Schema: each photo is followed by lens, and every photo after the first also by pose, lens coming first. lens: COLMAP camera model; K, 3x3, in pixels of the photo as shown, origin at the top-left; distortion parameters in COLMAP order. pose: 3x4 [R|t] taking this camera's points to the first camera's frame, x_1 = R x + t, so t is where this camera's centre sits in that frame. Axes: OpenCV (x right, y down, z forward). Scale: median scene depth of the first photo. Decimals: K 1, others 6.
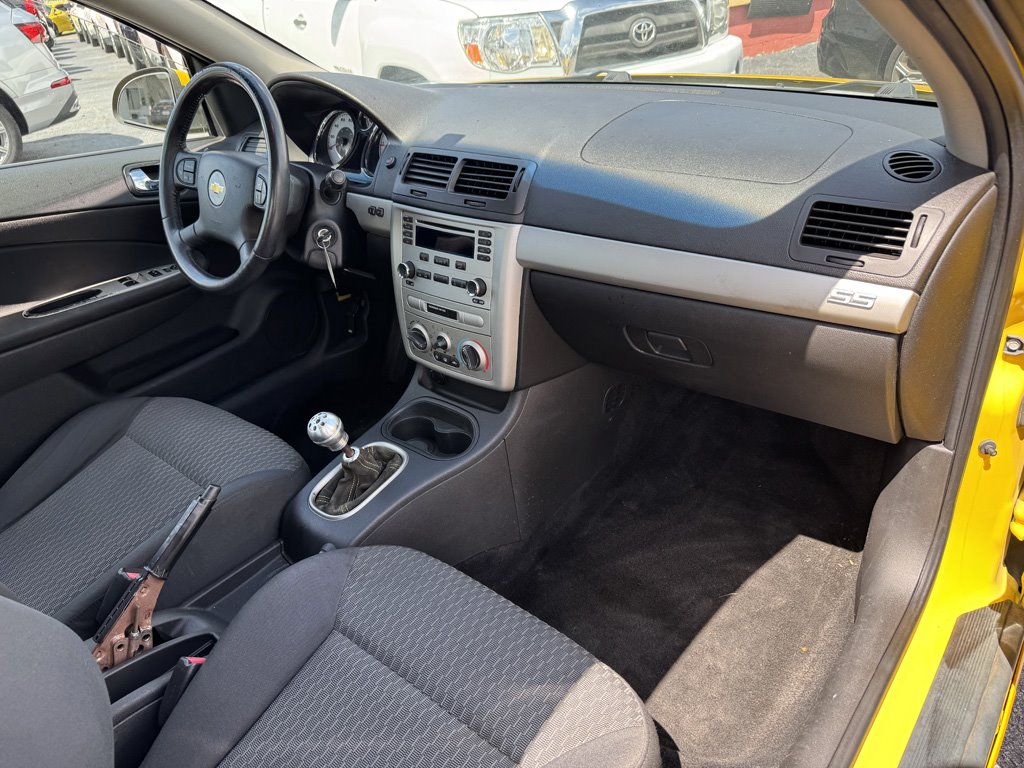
lens RADIAL K [[722.1, 0, 512.0], [0, 722.1, 384.0], [0, 0, 1]] dist [0.134795, -0.188681]
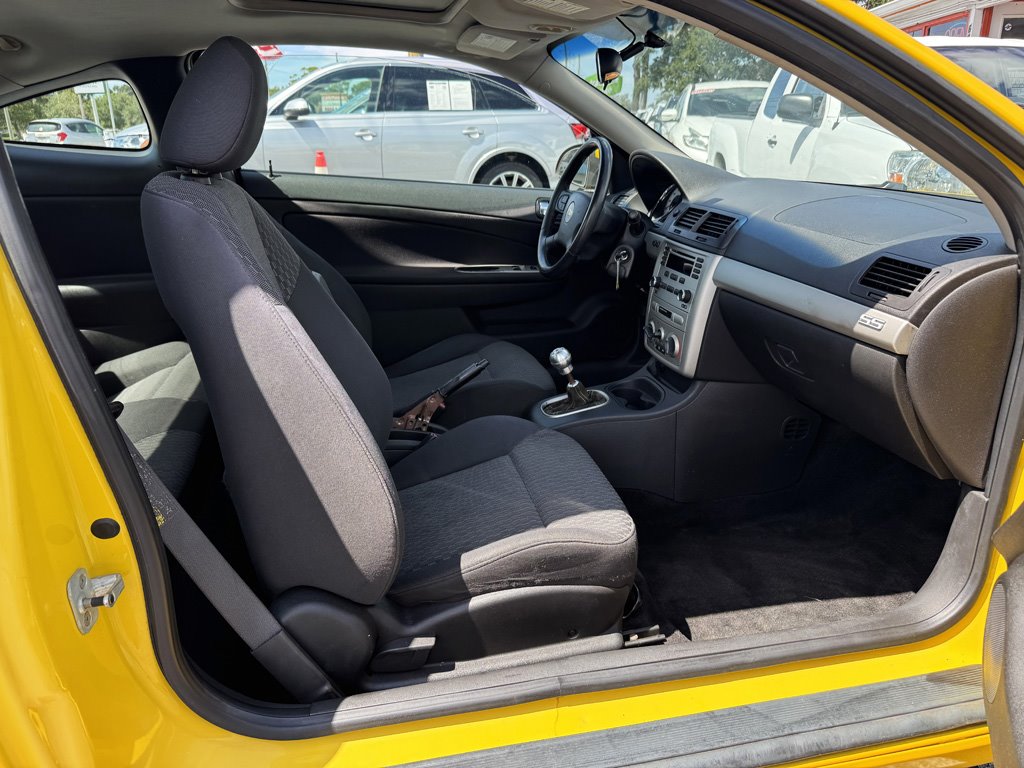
lens RADIAL K [[722.1, 0, 512.0], [0, 722.1, 384.0], [0, 0, 1]] dist [0.134795, -0.188681]
pose [[0.792737, 0.282511, -0.540144, 0.504794], [-0.357479, 0.933206, -0.036557, 0.202707], [0.493737, 0.222069, 0.840779, -0.334562]]
